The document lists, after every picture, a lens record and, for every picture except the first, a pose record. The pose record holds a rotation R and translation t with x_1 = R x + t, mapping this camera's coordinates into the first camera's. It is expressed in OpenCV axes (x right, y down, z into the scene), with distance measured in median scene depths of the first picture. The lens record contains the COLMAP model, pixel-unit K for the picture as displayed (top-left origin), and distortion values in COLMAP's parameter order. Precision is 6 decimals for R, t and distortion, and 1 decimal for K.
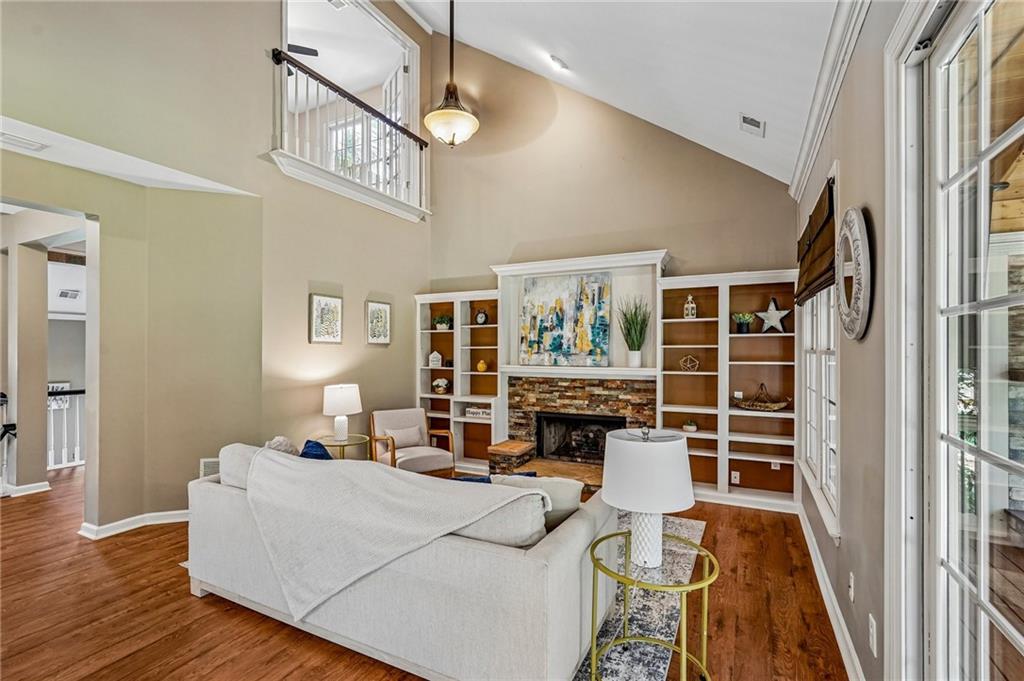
lens RADIAL K [[466.9, 0, 515.3], [0, 466.9, 347.0], [0, 0, 1]] dist [-0.006318, 0.006385]
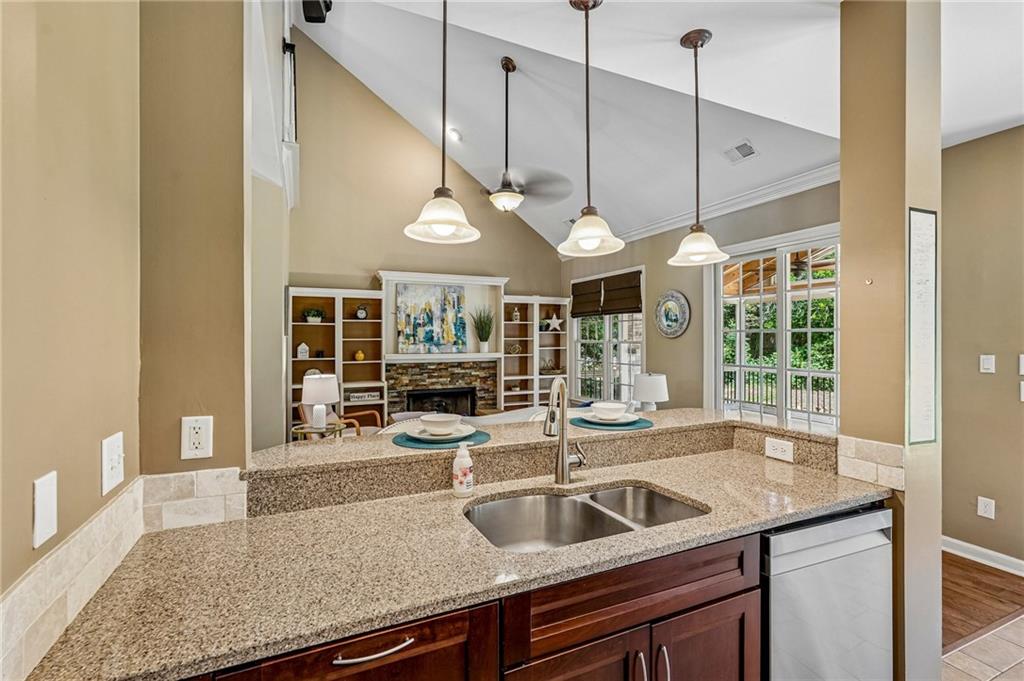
lens RADIAL K [[466.9, 0, 513.2], [0, 466.9, 338.6], [0, 0, 1]] dist [-0.006318, 0.006385]
pose [[0.623320, 0.001283, 0.781966, -0.800378], [-0.002391, 0.999997, 0.000265, -0.002245], [-0.781964, -0.002035, 0.623321, -0.003043]]
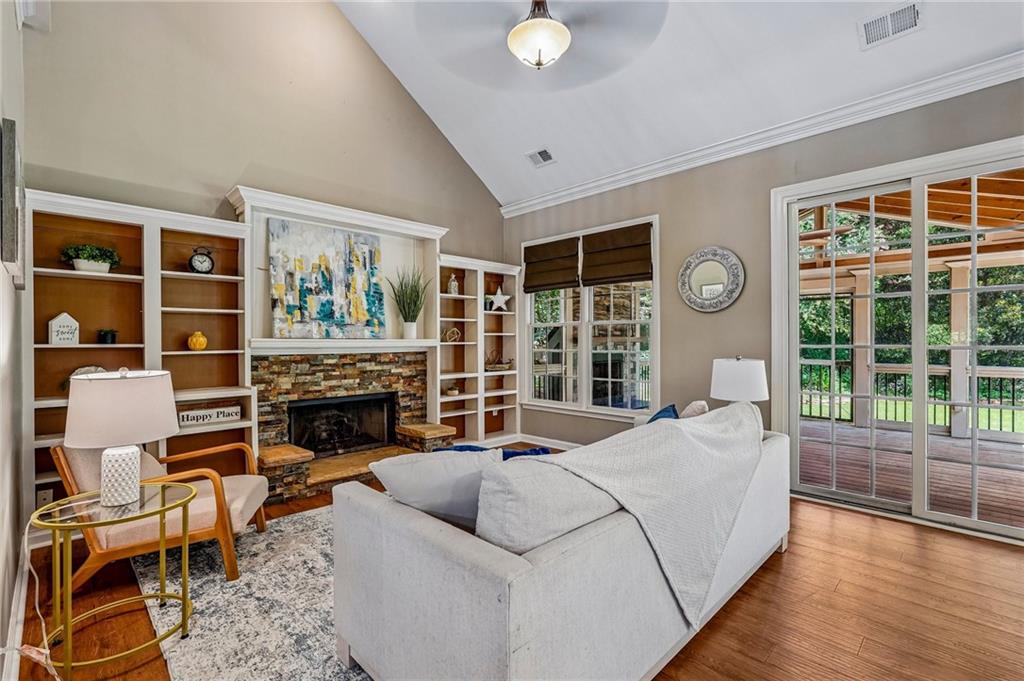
lens RADIAL K [[466.9, 0, 512.5], [0, 466.9, 344.7], [0, 0, 1]] dist [-0.006318, 0.006385]
pose [[0.313646, -0.004999, 0.949527, -0.575802], [-0.000531, 0.999985, 0.005441, 0.046684], [-0.949540, -0.002211, 0.313638, 0.454852]]
